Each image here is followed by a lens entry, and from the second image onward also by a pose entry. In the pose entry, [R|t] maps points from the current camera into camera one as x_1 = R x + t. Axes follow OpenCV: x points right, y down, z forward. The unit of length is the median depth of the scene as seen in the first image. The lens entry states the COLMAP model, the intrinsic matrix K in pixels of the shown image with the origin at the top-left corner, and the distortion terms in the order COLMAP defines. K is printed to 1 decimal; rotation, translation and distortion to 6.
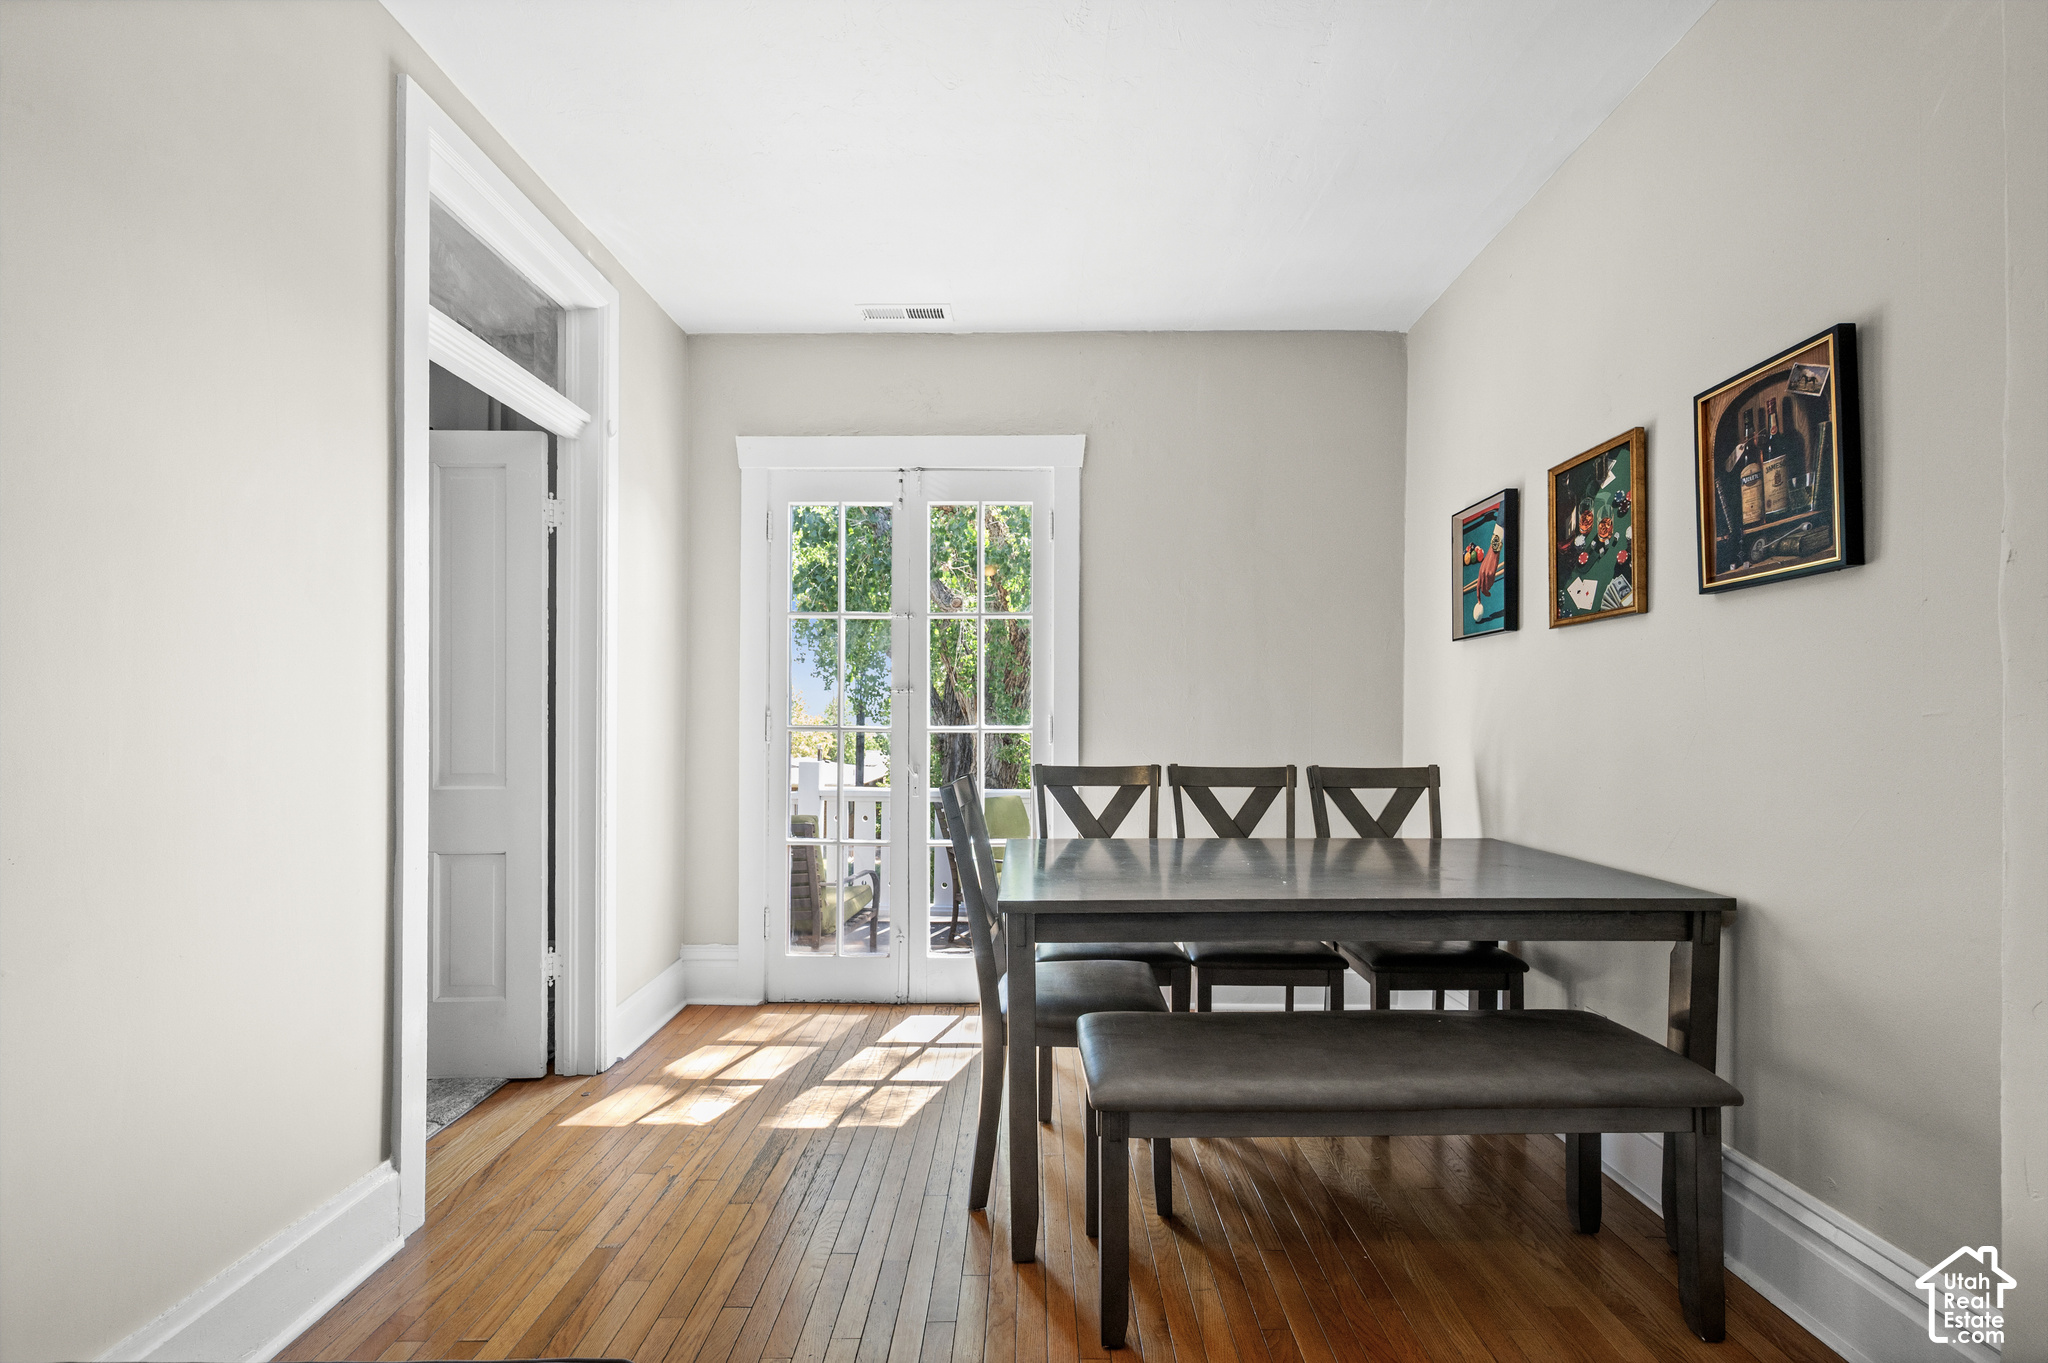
lens RADIAL K [[805.6, 0, 1027.8], [0, 805.6, 695.8], [0, 0, 1]] dist [0.000676, 0.000287]
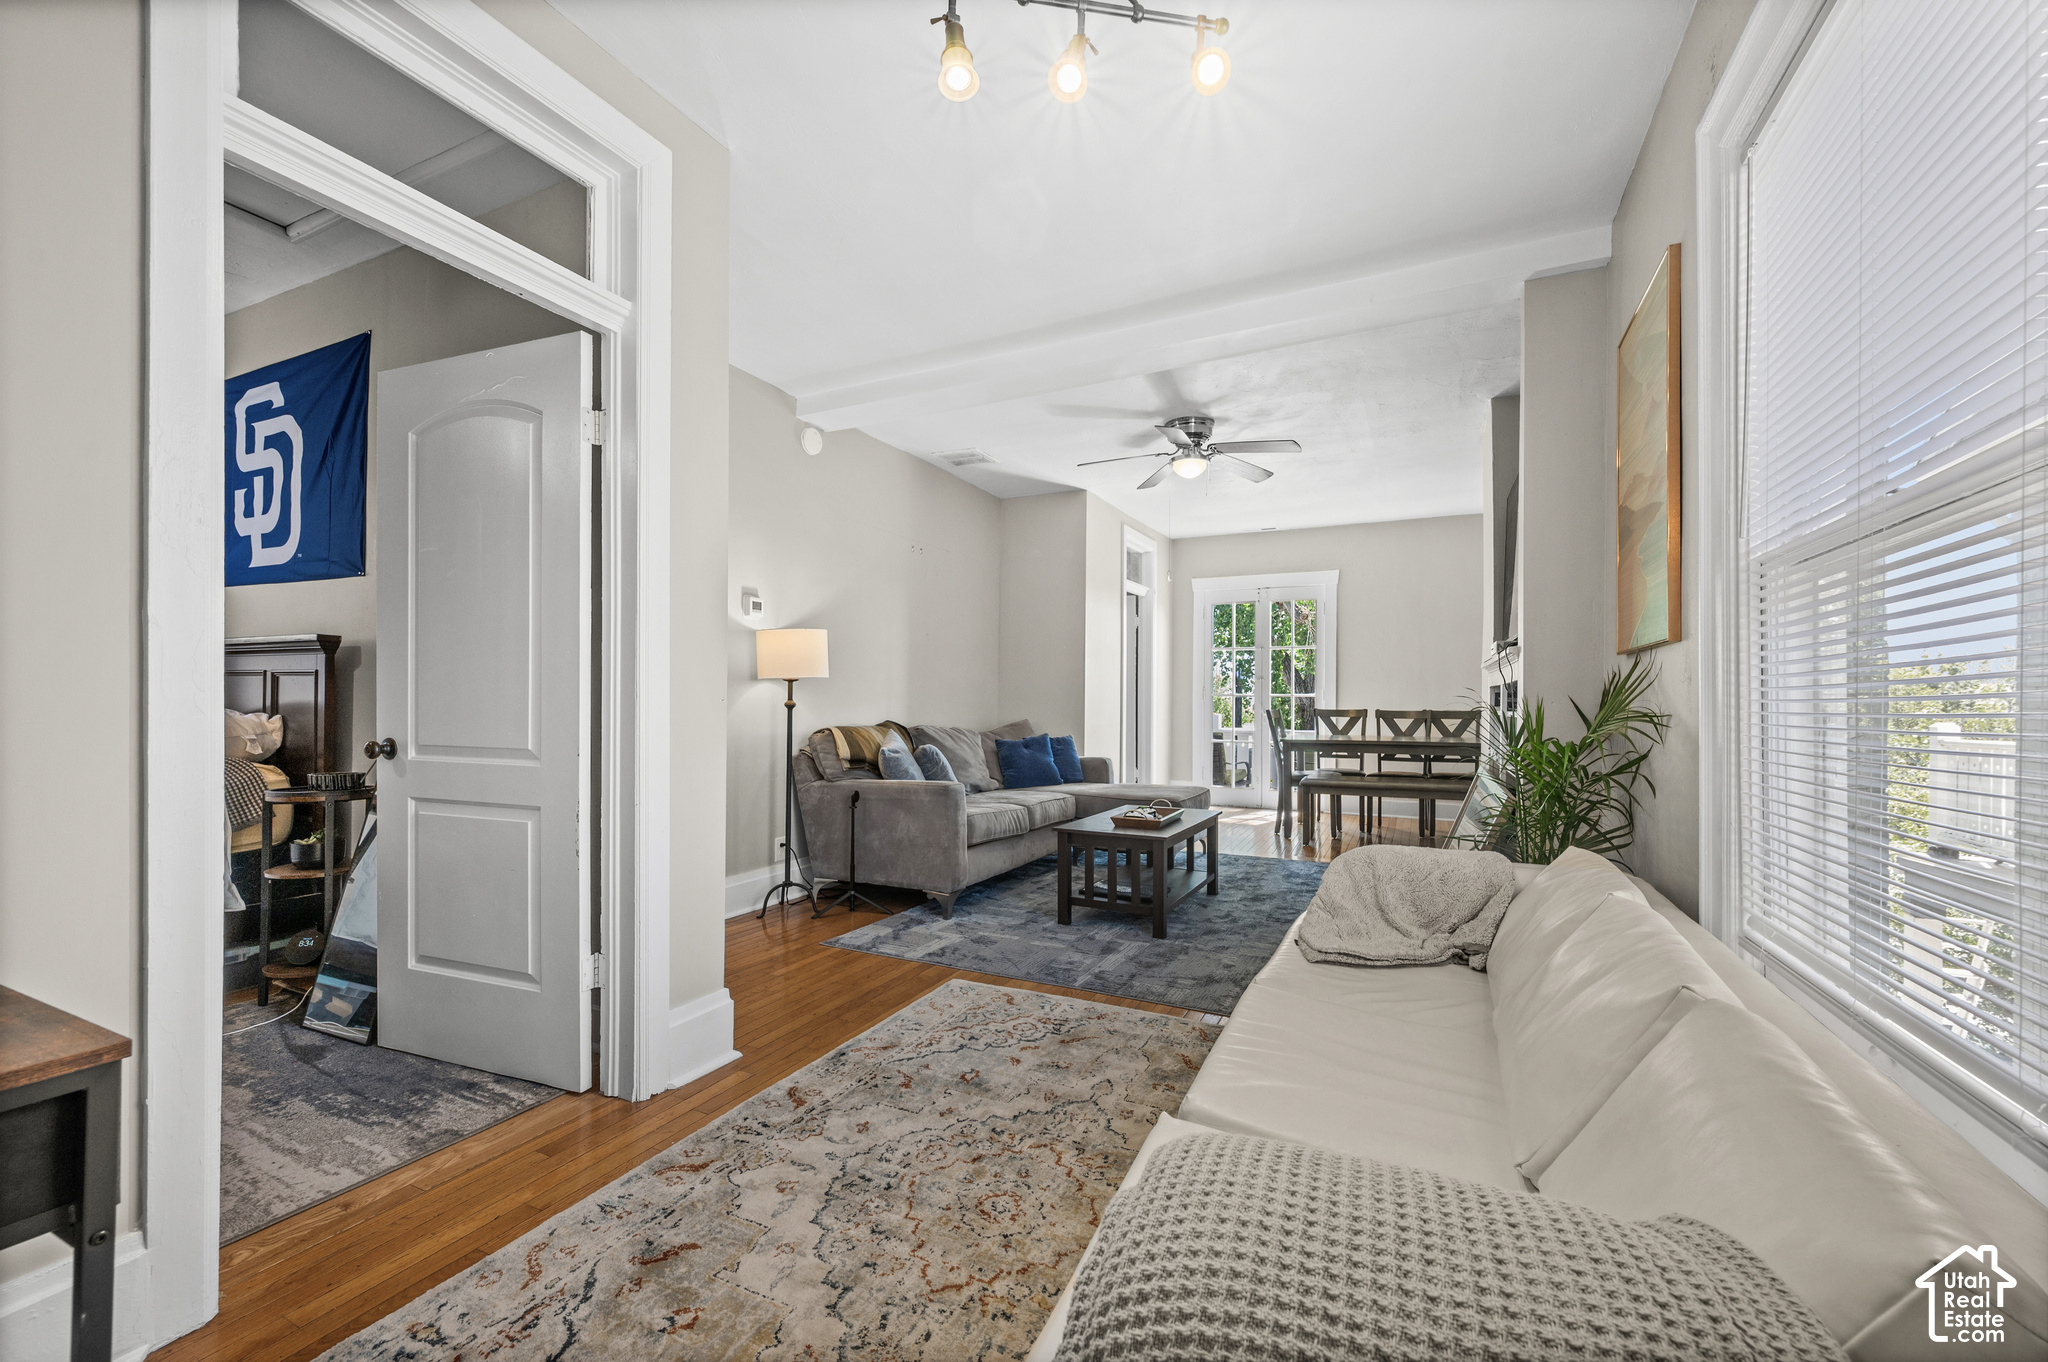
lens RADIAL K [[824.2, 0, 1022.3], [0, 824.2, 705.2], [0, 0, 1]] dist [0.000448, 0.000066]
pose [[0.901646, 0.006037, -0.432432, 0.264072], [0.015198, 0.998843, 0.045634, -0.051485], [0.432207, -0.047718, 0.900511, -1.491108]]
